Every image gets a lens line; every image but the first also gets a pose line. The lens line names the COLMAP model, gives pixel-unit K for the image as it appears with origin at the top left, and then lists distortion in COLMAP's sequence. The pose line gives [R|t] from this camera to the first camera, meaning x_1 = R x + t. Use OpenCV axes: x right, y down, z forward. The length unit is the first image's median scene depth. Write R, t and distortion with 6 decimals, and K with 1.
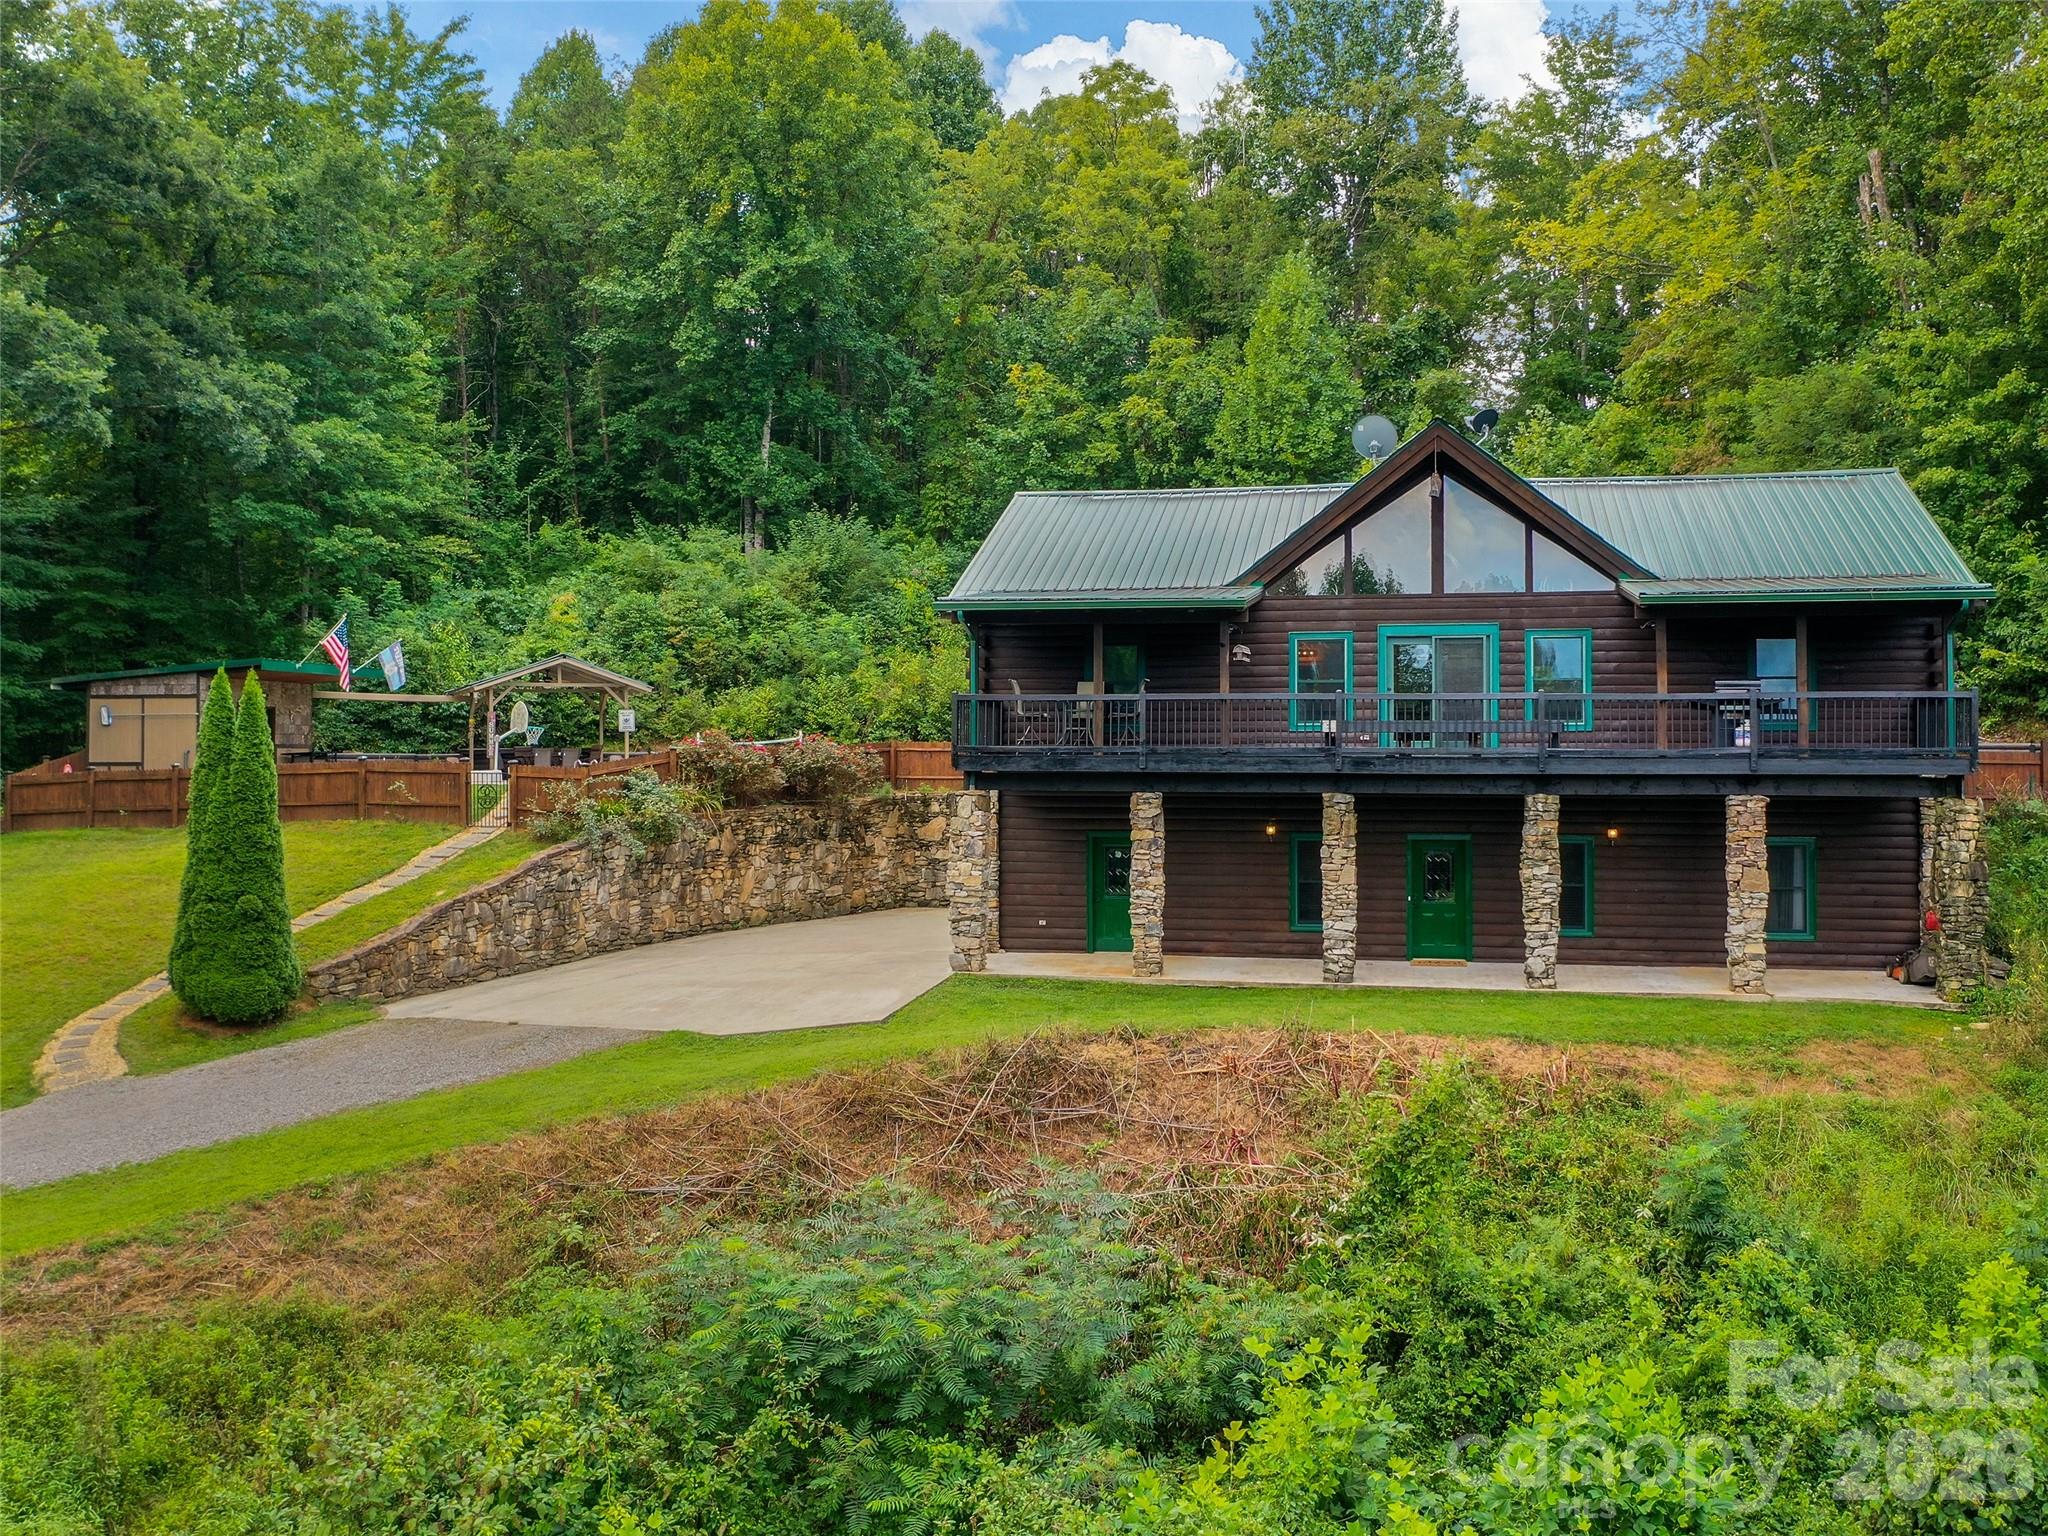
lens RADIAL K [[1828.1, 0, 1100.9], [0, 1828.1, 720.0], [0, 0, 1]] dist [-0.009203, -0.001350]
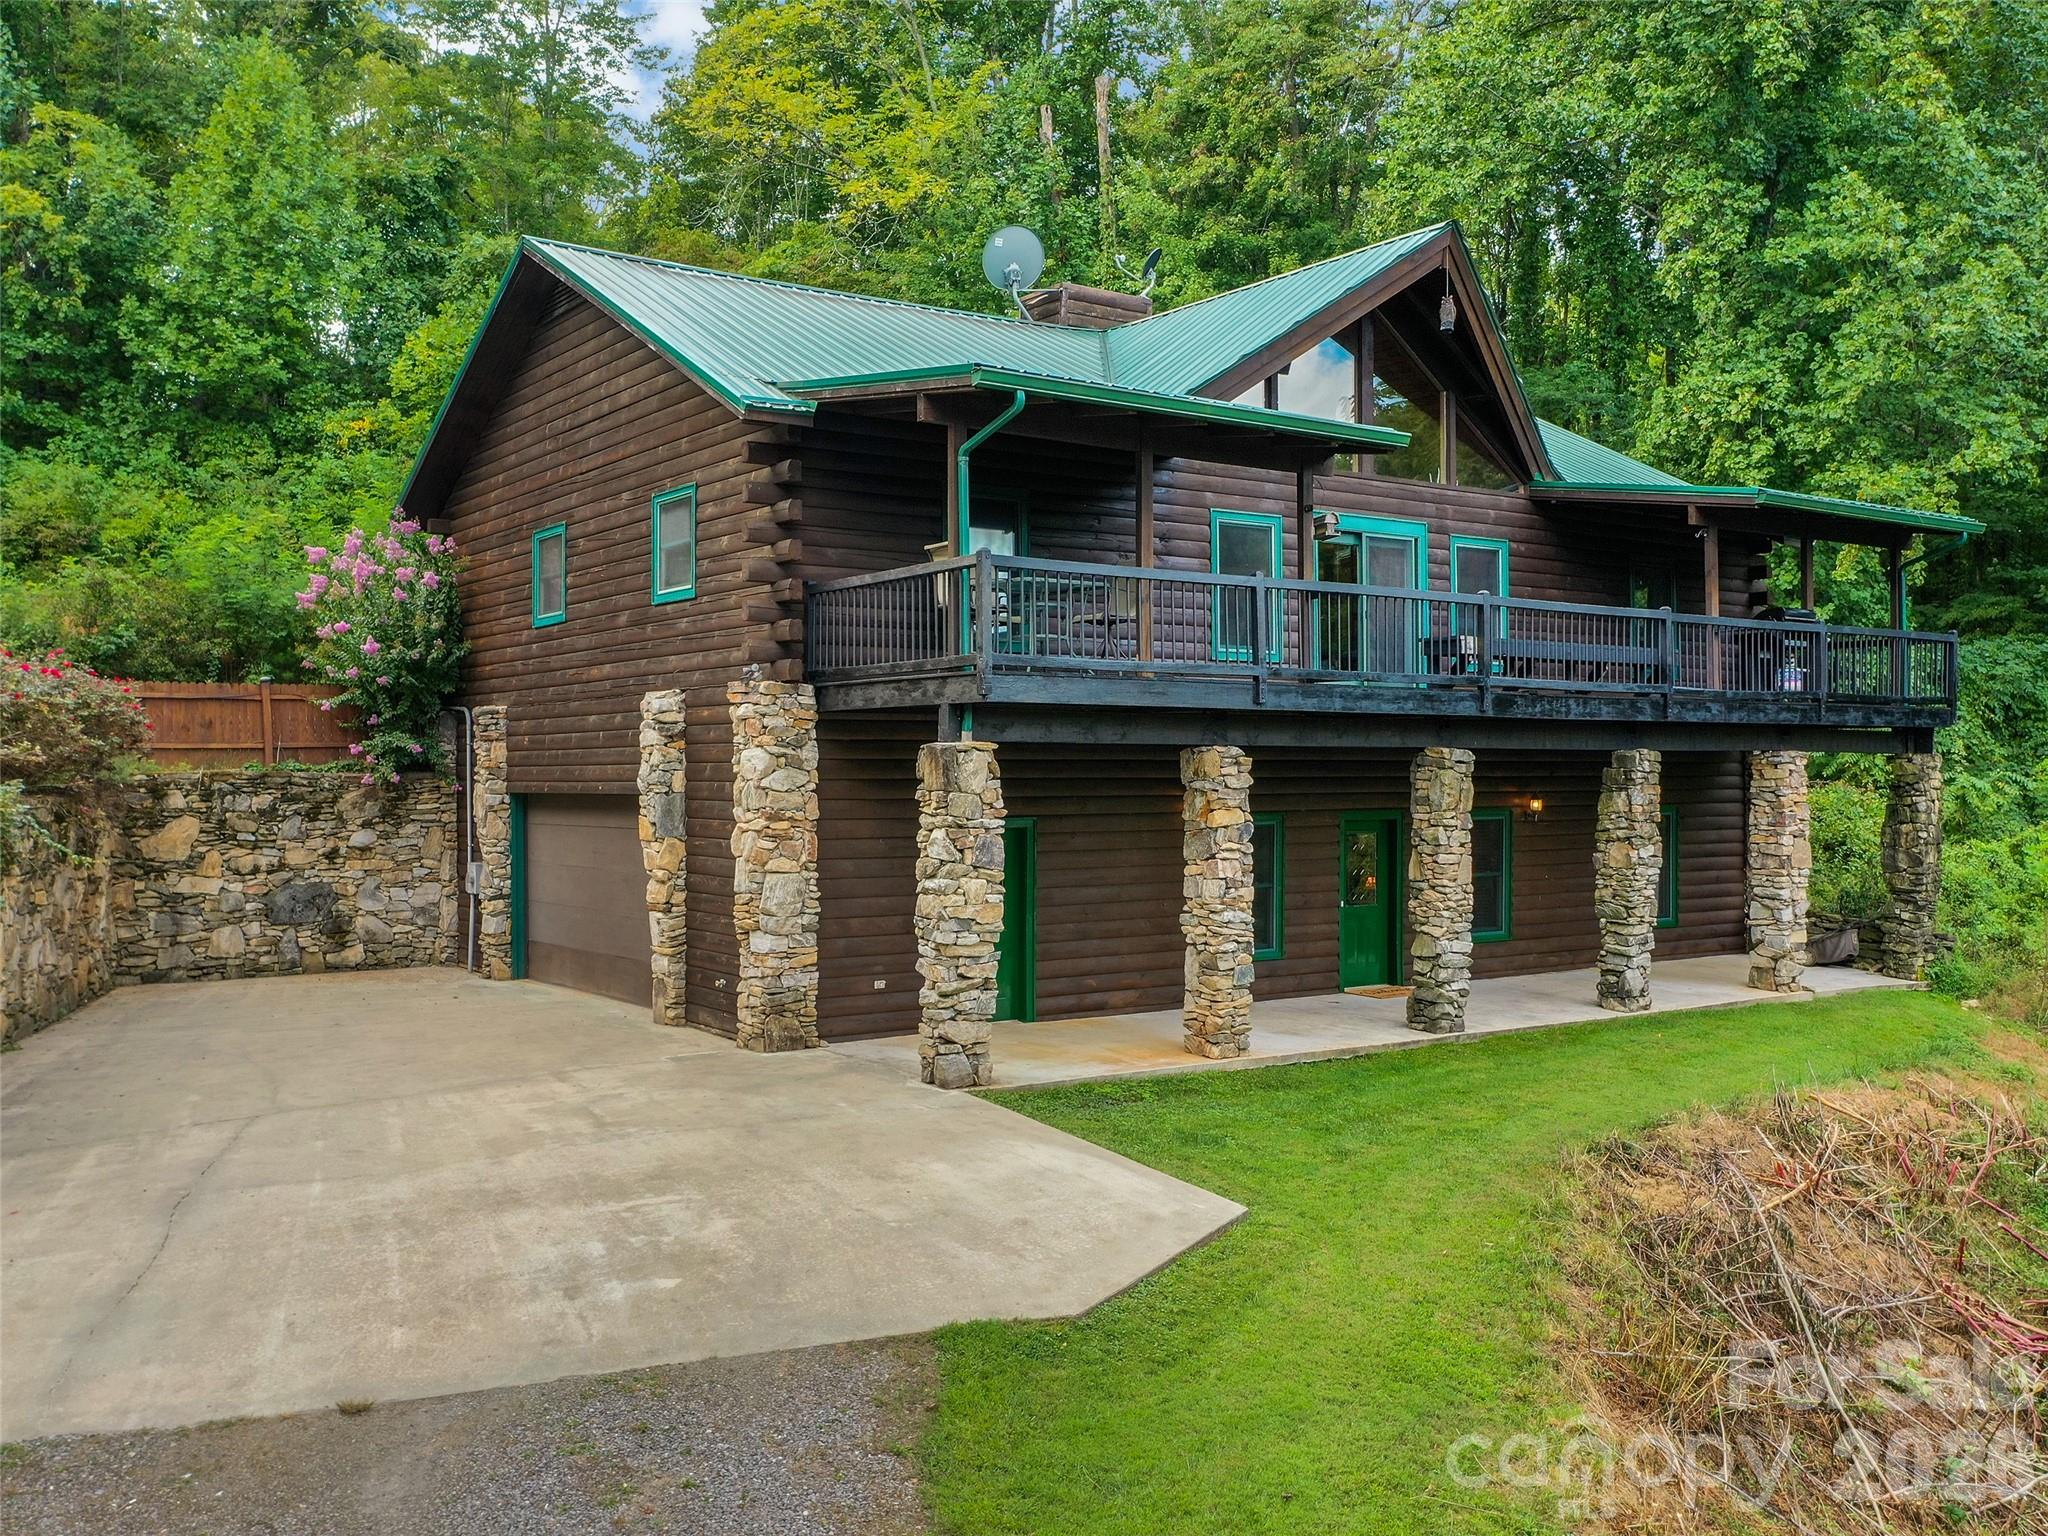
lens RADIAL K [[1828.1, 0, 1017.4], [0, 1828.1, 771.6], [0, 0, 1]] dist [-0.009203, -0.001350]
pose [[0.696337, -0.002556, 0.717711, -0.385901], [-0.013335, 0.999775, 0.016498, 0.033708], [-0.717591, -0.021059, 0.696146, 0.549211]]
